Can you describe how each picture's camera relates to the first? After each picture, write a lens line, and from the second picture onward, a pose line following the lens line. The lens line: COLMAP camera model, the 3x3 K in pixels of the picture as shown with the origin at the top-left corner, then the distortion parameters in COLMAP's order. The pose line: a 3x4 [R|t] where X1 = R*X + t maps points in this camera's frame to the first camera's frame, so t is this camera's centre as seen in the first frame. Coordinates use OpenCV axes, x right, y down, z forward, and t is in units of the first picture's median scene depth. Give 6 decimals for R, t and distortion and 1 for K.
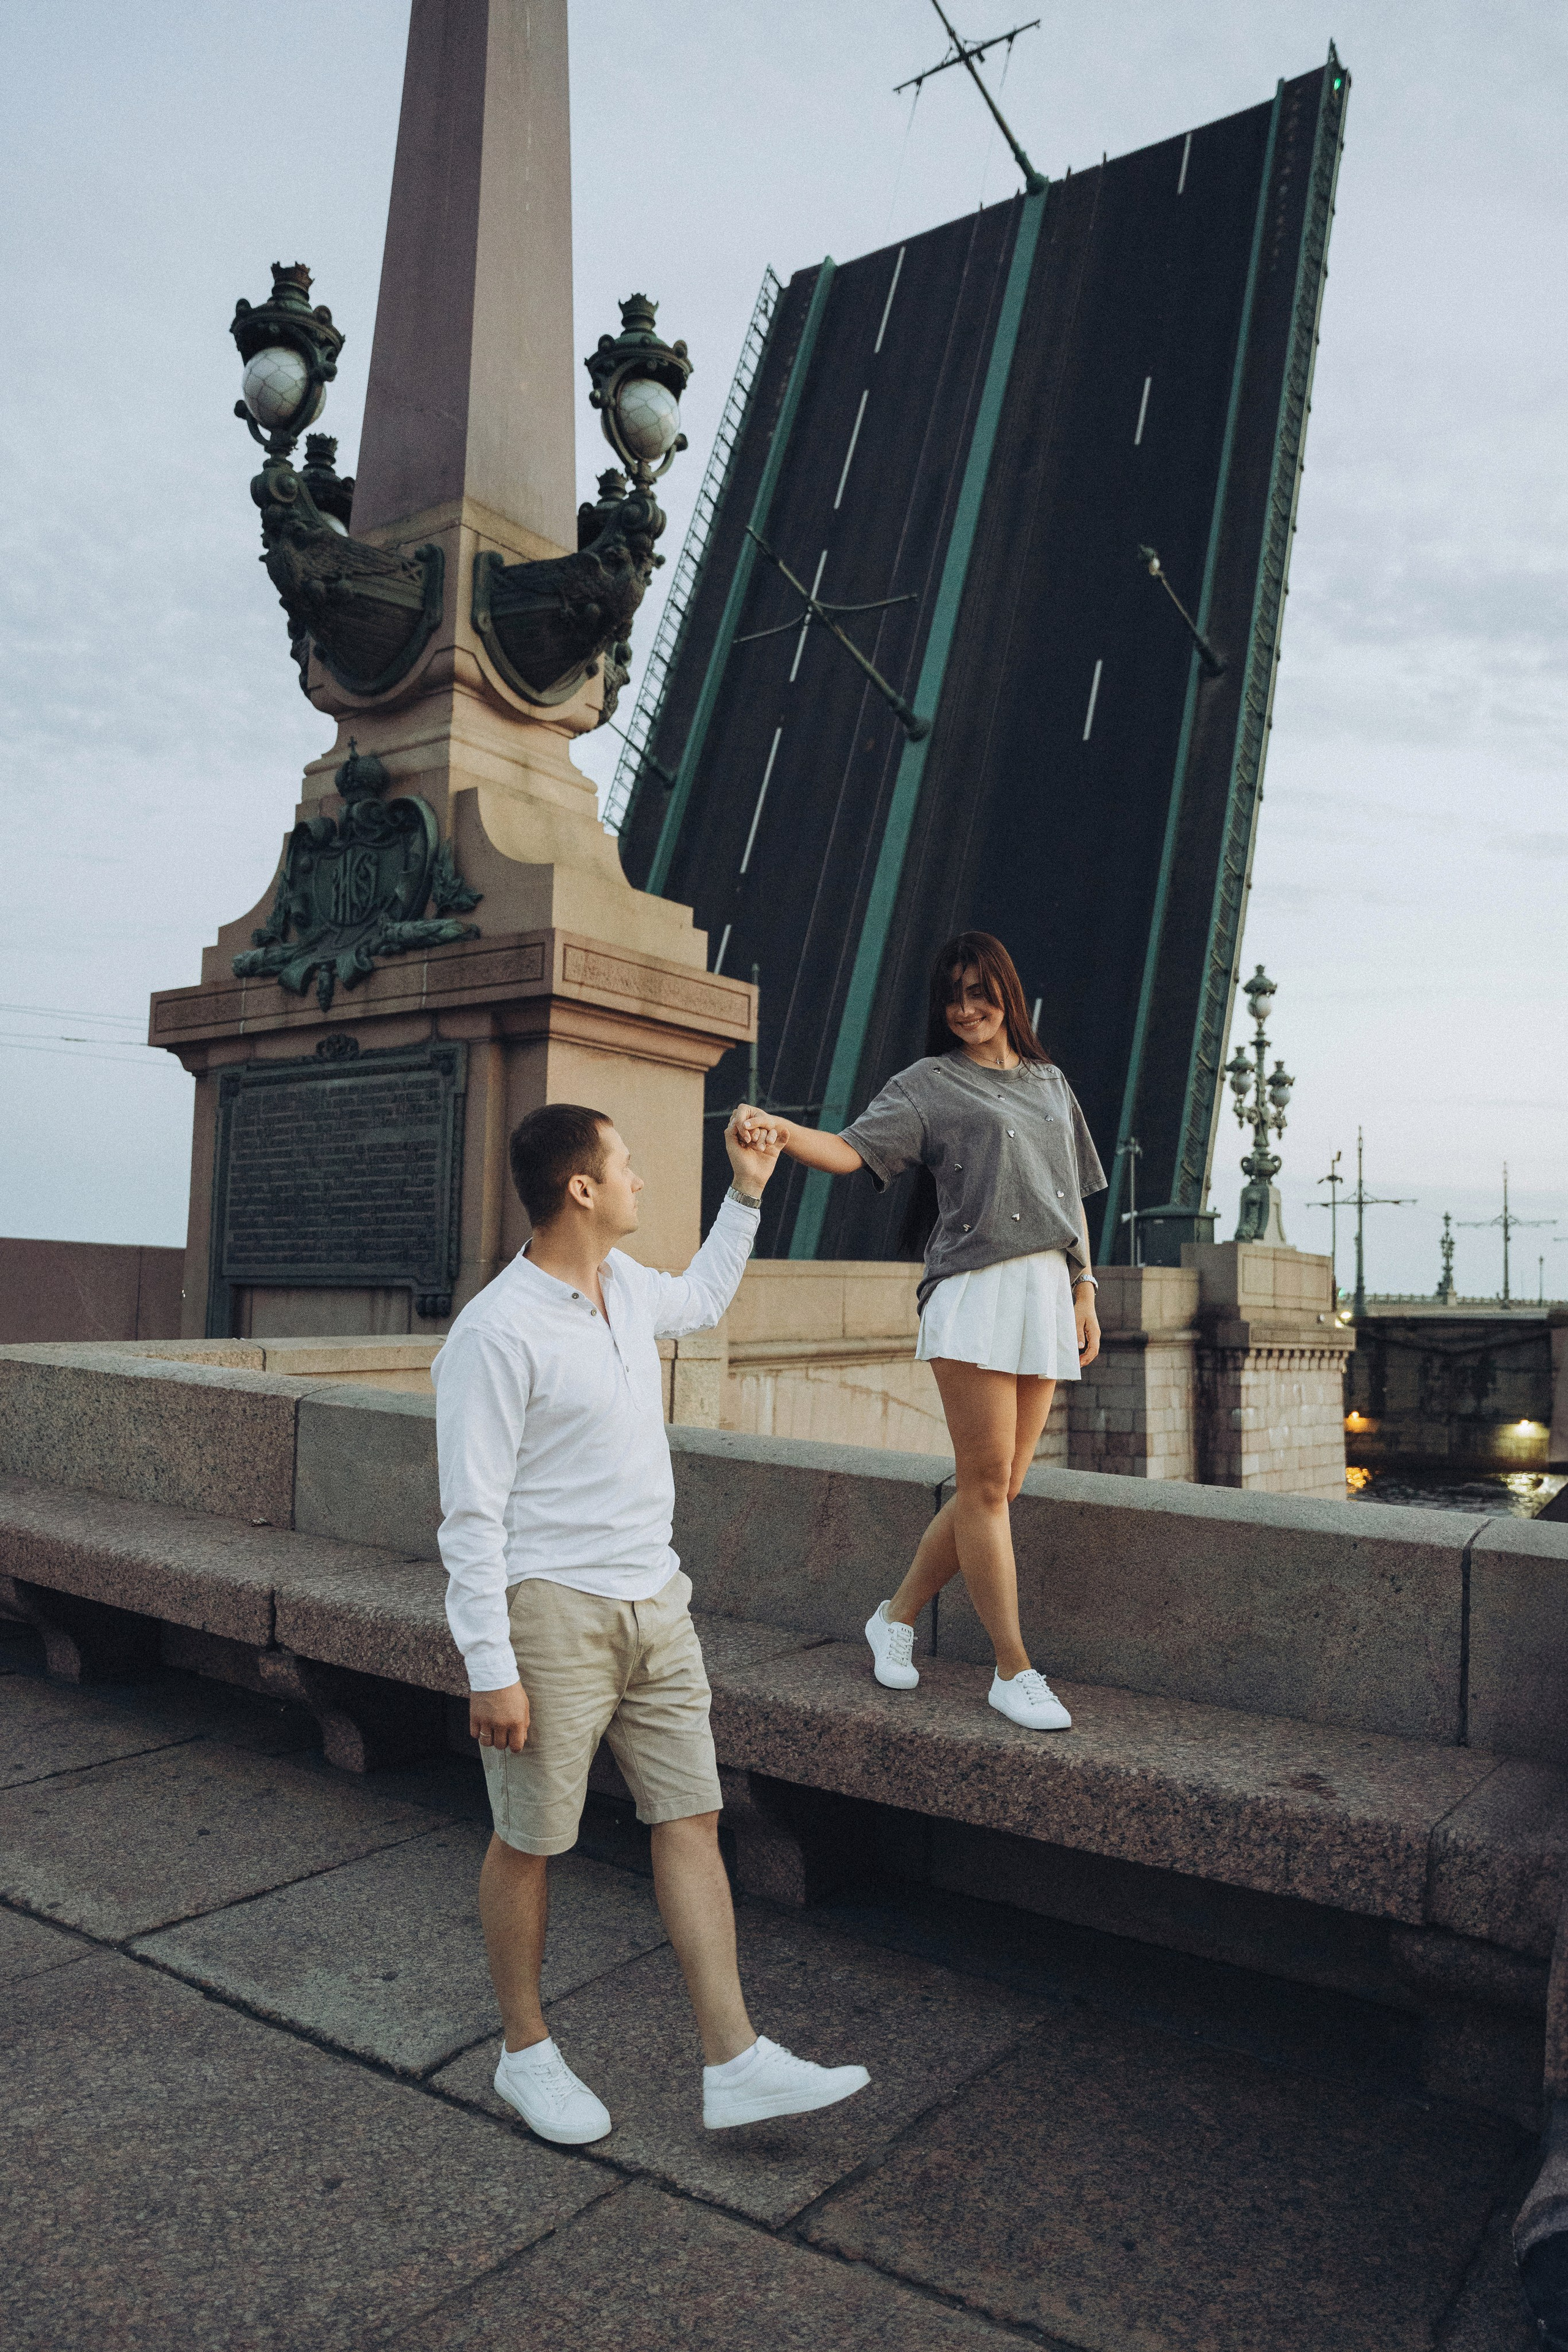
lens RADIAL K [[1791.3, 0, 823.7], [0, 1791.3, 1187.7], [0, 0, 1]] dist [-0.148235, 0.129504]
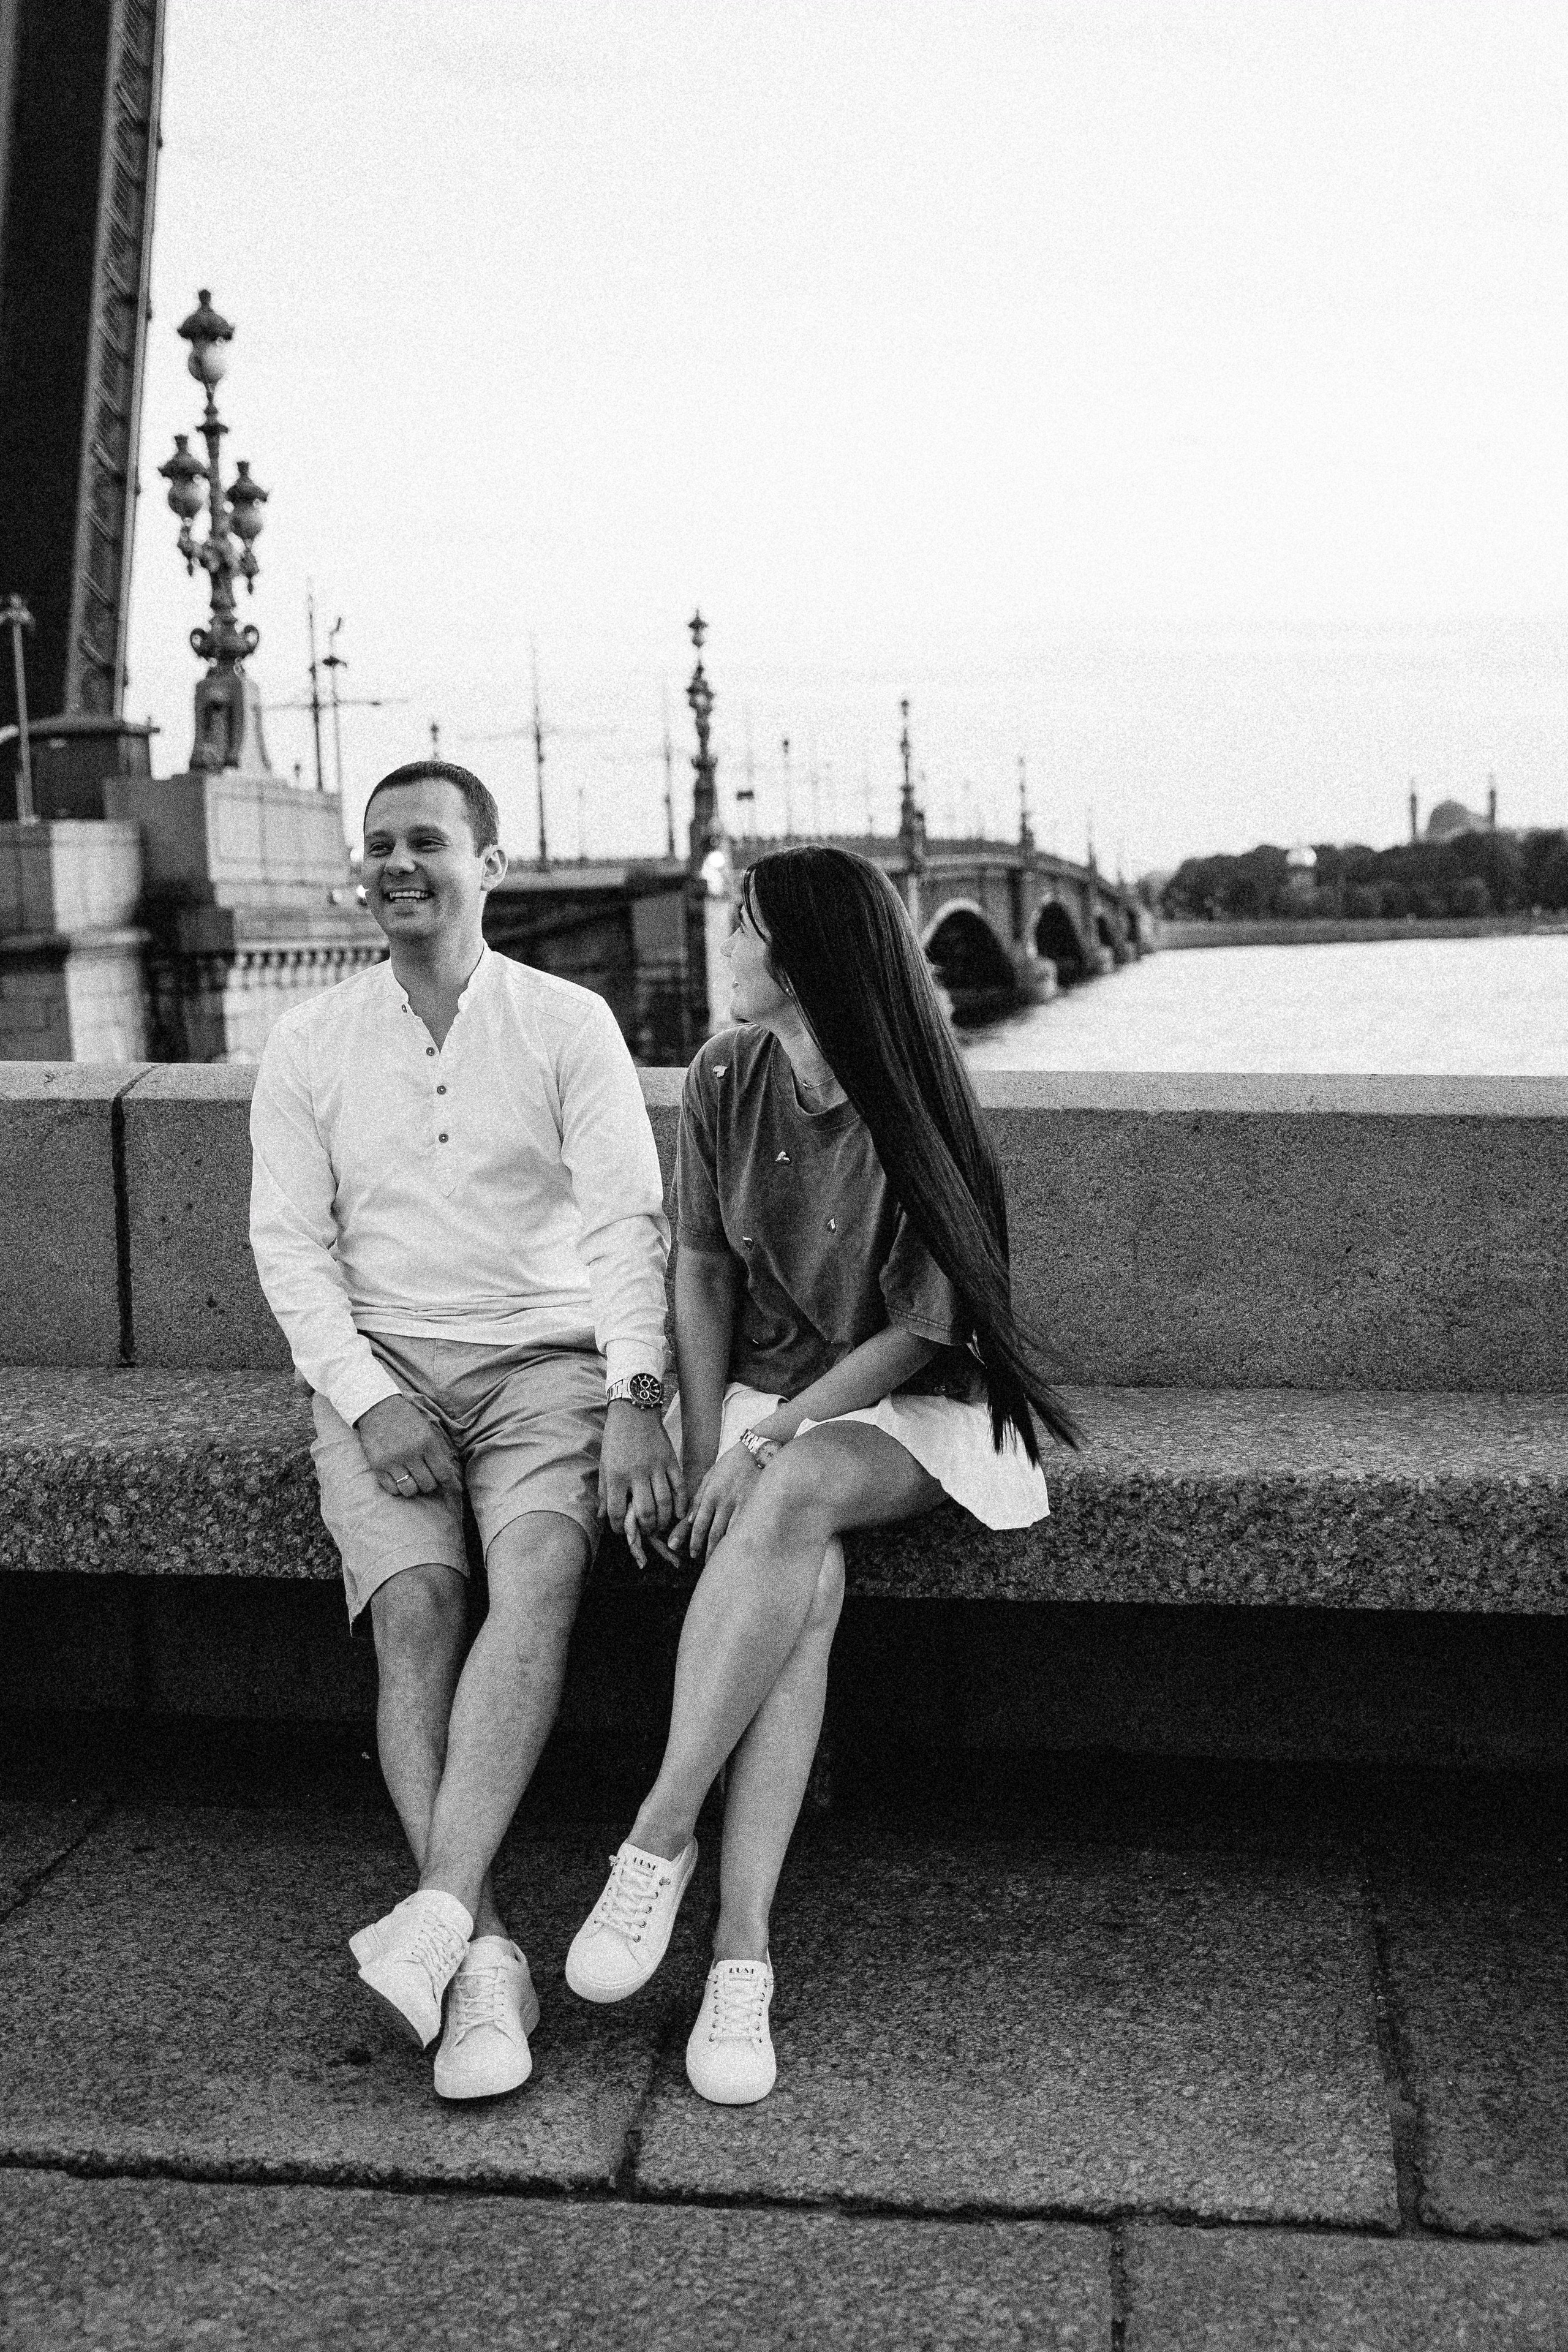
lens RADIAL K [[3033.2, 0, 785.6], [0, 3033.2, 1111.9], [0, 0, 1]] dist [-0.002550, 0.269987]
pose [[0.892466, -0.086944, 0.442656, -0.050232], [0.025069, 0.989294, 0.143768, 0.001725], [-0.450417, -0.117211, 0.885091, 0.010512]]
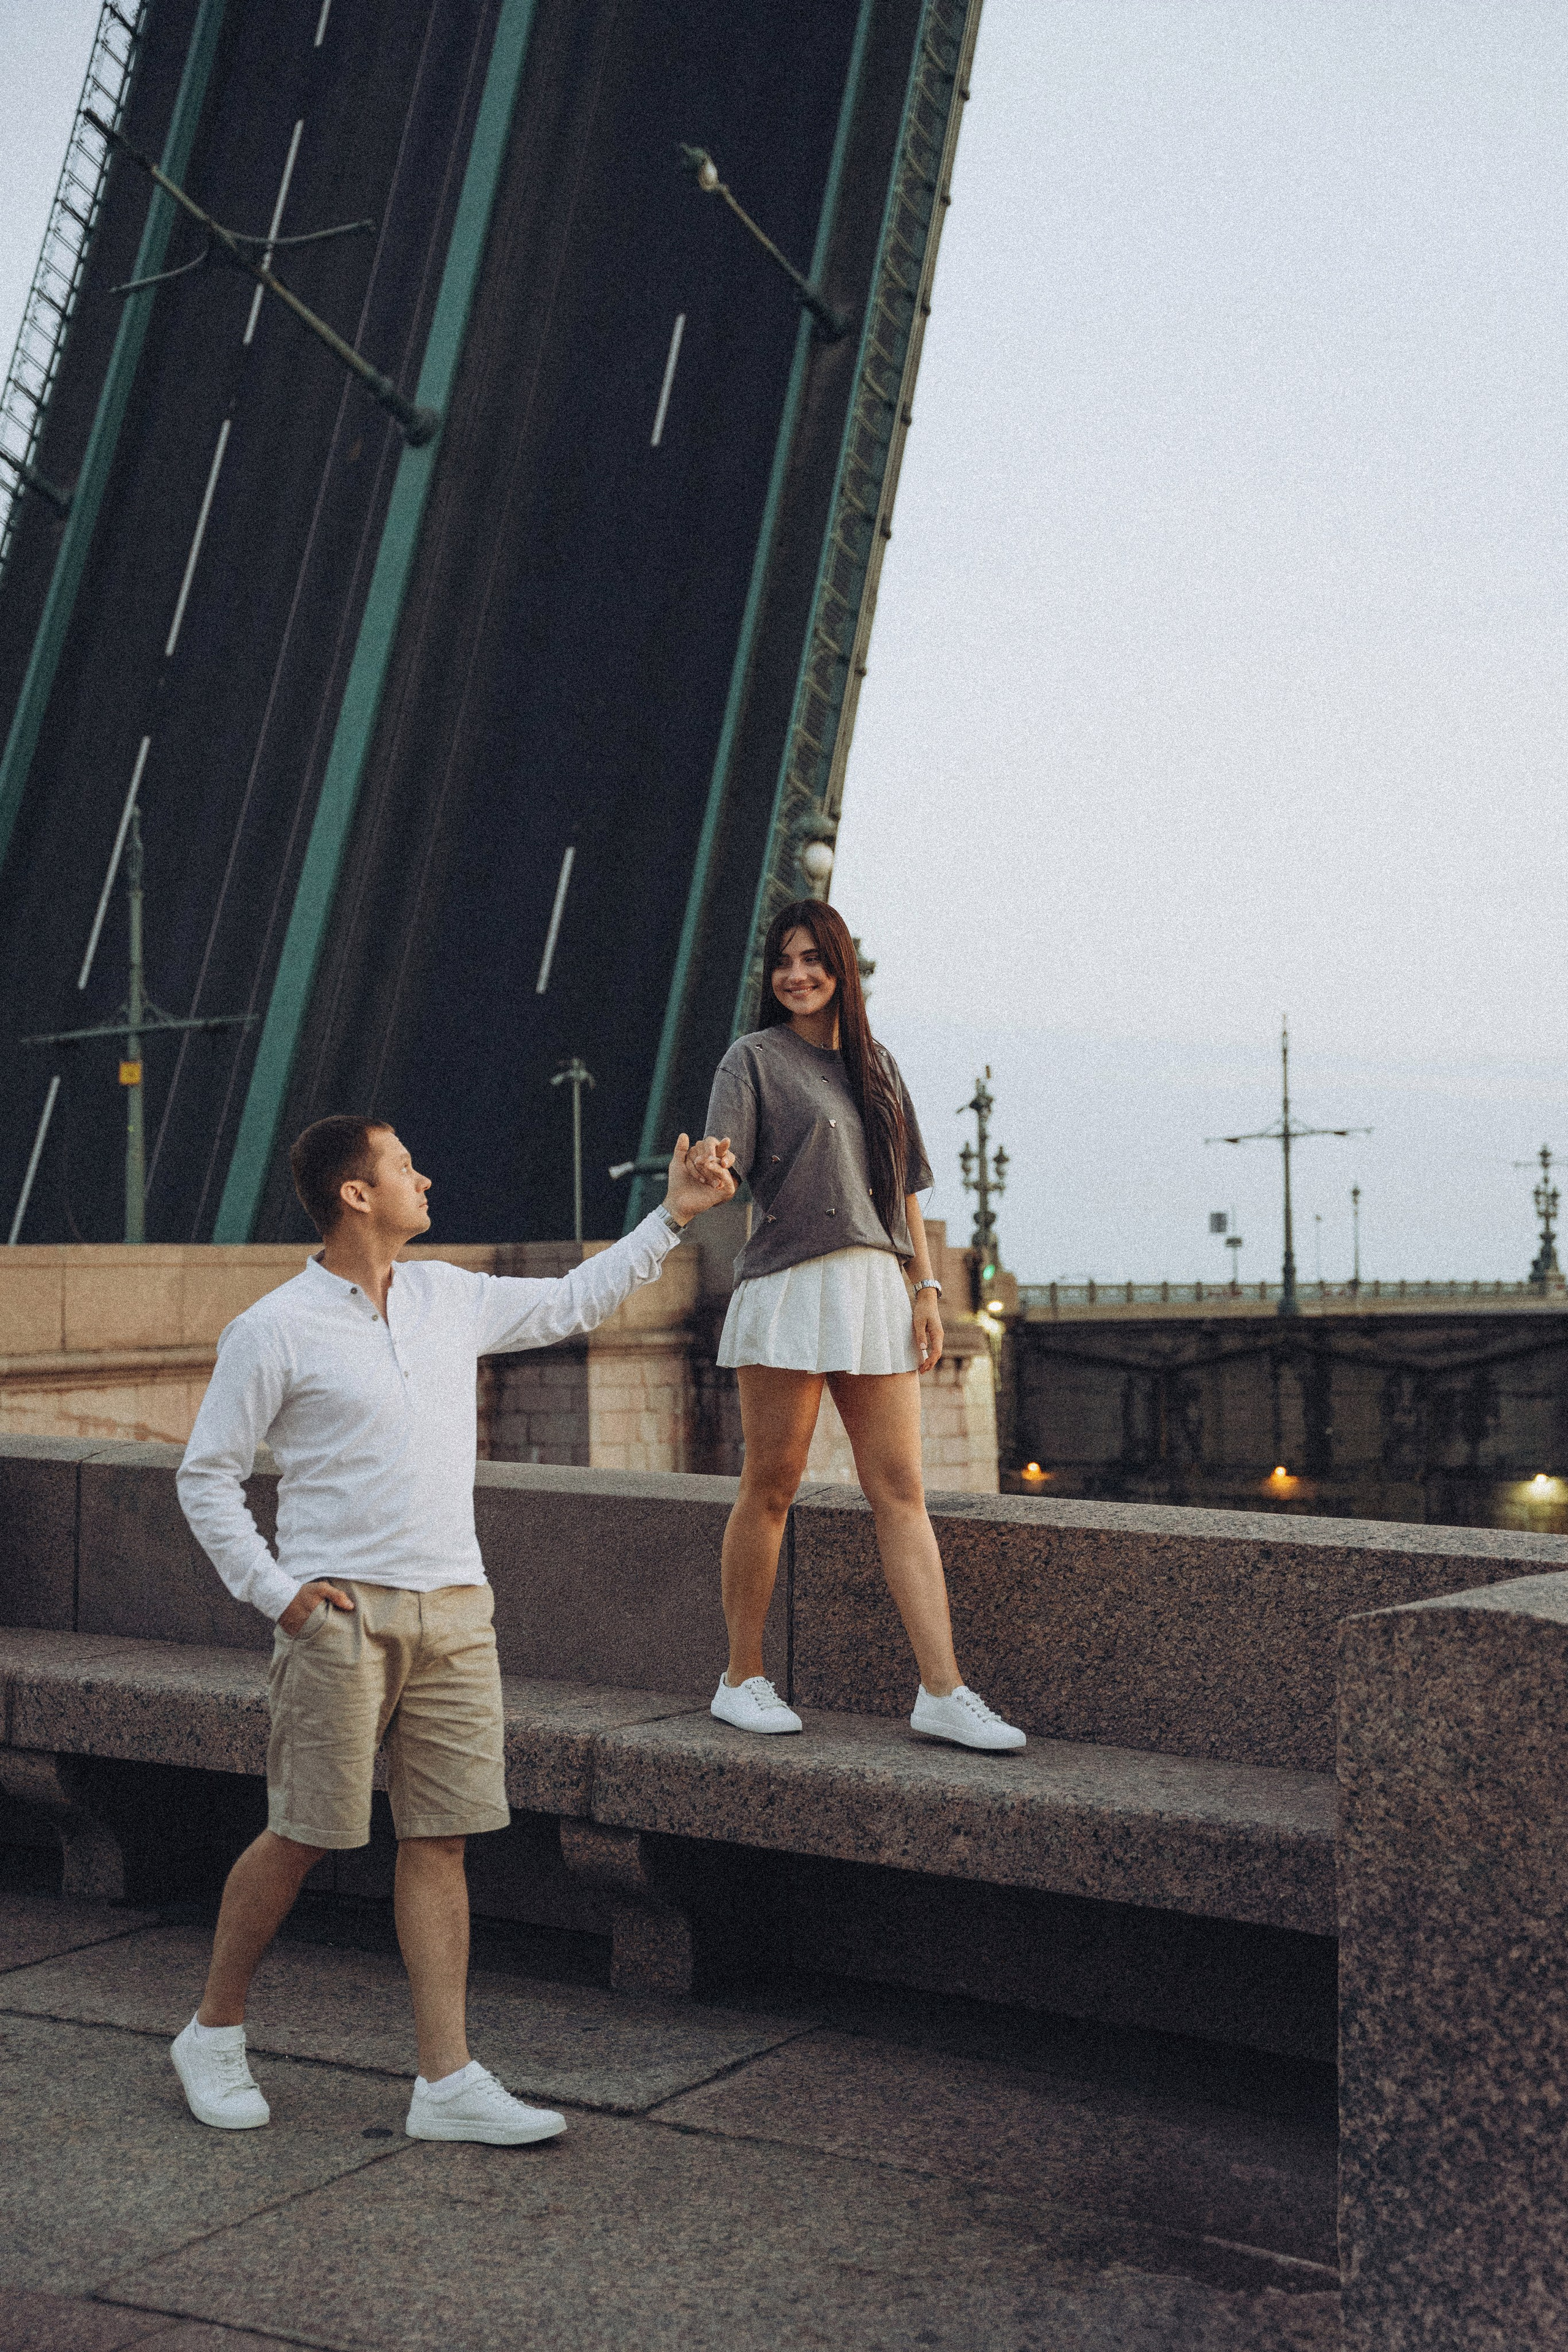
lens RADIAL K [[3061.5, 0, 799.2], [0, 3061.5, 1187.3], [0, 0, 1]] dist [0.069316, 0.323270]
pose [[0.998849, -0.028301, 0.038717, 0.209102], [0.027540, 0.999420, 0.020041, 0.000771], [-0.039262, -0.018952, 0.999049, -0.204631]]
